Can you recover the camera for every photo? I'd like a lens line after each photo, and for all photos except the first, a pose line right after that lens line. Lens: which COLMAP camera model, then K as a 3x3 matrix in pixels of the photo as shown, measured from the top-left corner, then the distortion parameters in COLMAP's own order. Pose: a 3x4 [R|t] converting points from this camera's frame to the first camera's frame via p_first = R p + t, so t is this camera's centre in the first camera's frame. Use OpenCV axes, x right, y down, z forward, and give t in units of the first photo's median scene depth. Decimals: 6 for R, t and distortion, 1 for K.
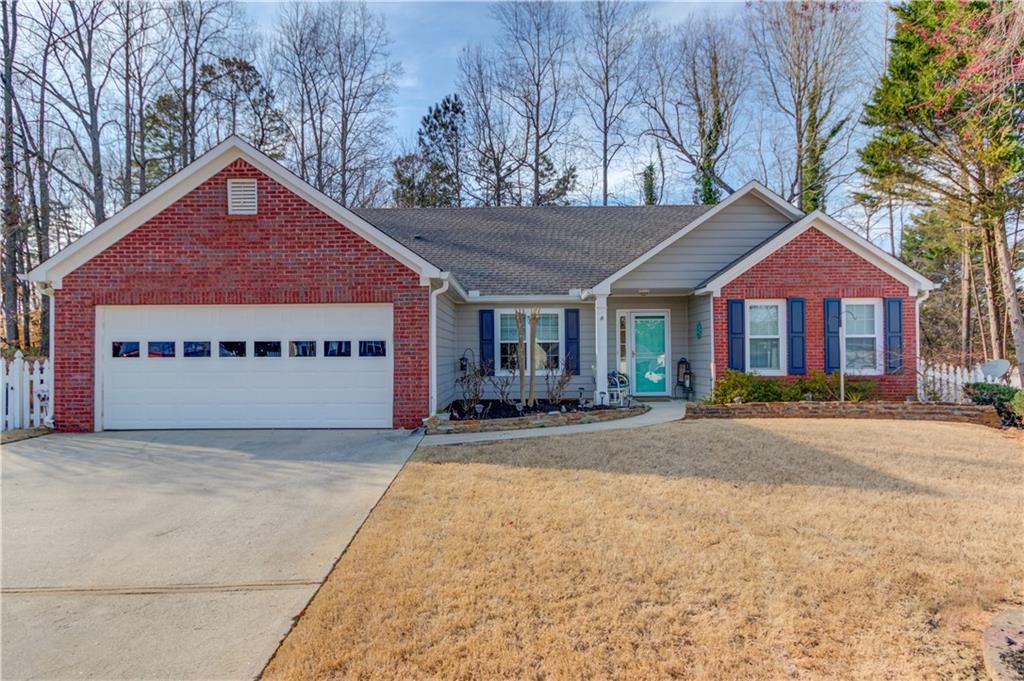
lens RADIAL K [[568.1, 0, 537.7], [0, 568.1, 323.5], [0, 0, 1]] dist [-0.000848, 0.000013]
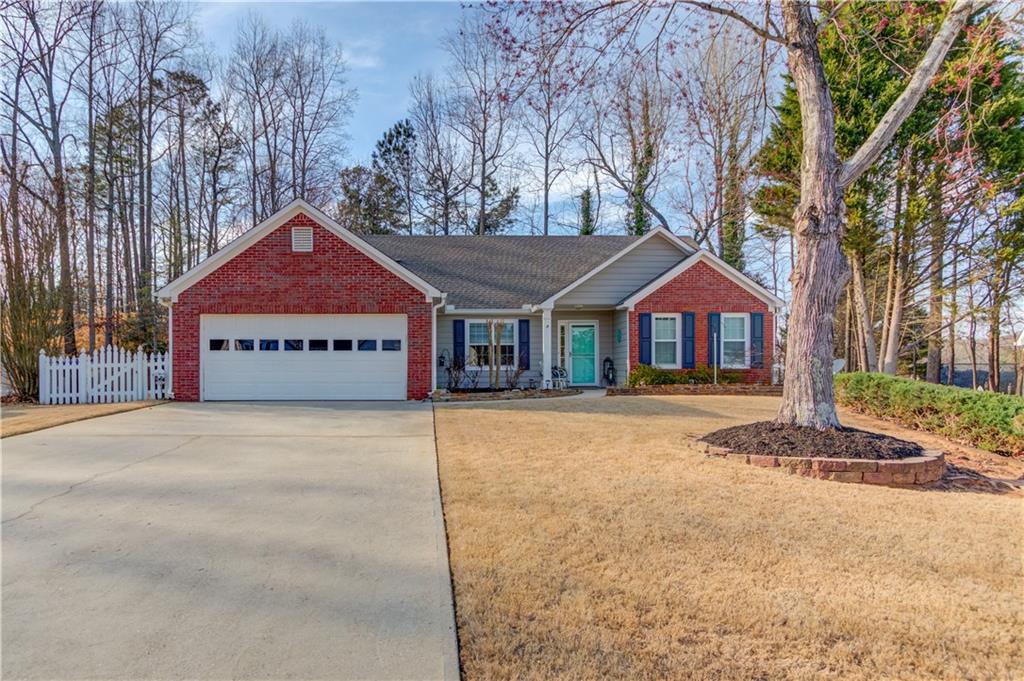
lens RADIAL K [[613.8, 0, 512.0], [0, 613.8, 340.5], [0, 0, 1]] dist [0.001302, 0.000051]
pose [[0.997608, 0.003850, 0.069017, -0.063887], [-0.004094, 0.999986, 0.003398, 0.017760], [-0.069003, -0.003672, 0.997610, -0.400367]]
